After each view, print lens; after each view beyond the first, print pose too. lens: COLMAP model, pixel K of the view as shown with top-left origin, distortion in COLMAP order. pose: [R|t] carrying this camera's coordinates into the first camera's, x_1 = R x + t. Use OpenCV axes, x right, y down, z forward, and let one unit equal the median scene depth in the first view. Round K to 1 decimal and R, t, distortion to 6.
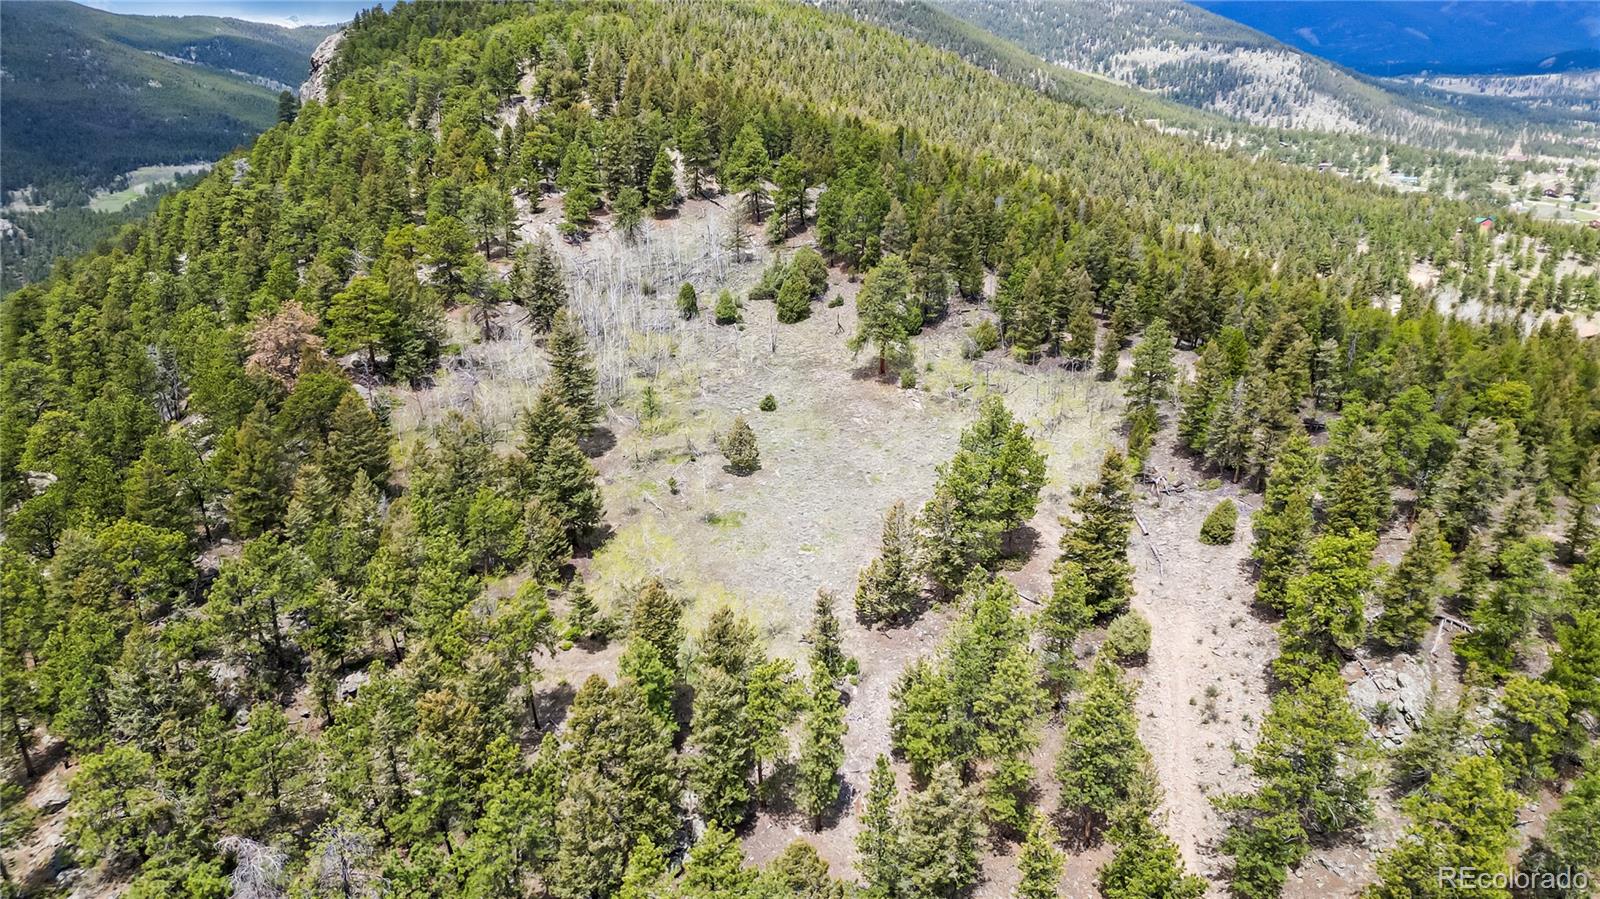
lens RADIAL K [[1084.6, 0, 803.4], [0, 1084.6, 495.1], [0, 0, 1]] dist [0.001229, -0.000497]
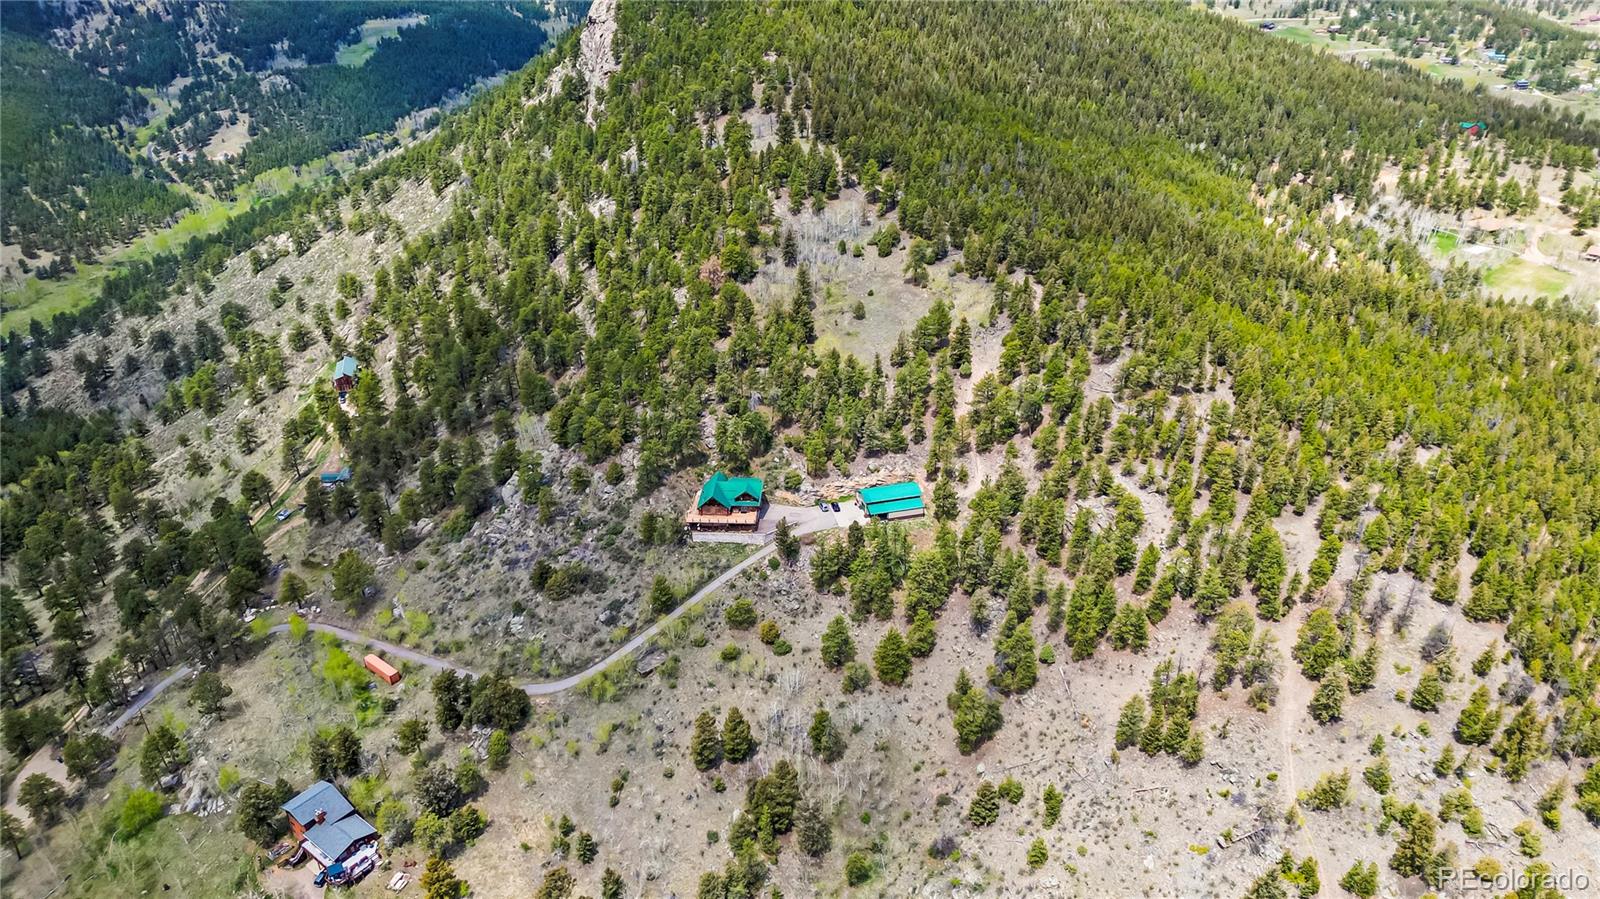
lens RADIAL K [[1084.6, 0, 803.4], [0, 1084.6, 495.1], [0, 0, 1]] dist [0.001229, -0.000497]
pose [[0.991965, 0.056567, -0.113165, 0.120967], [-0.038365, 0.986853, 0.157000, -0.003420], [0.120559, -0.151397, 0.981094, -1.565714]]
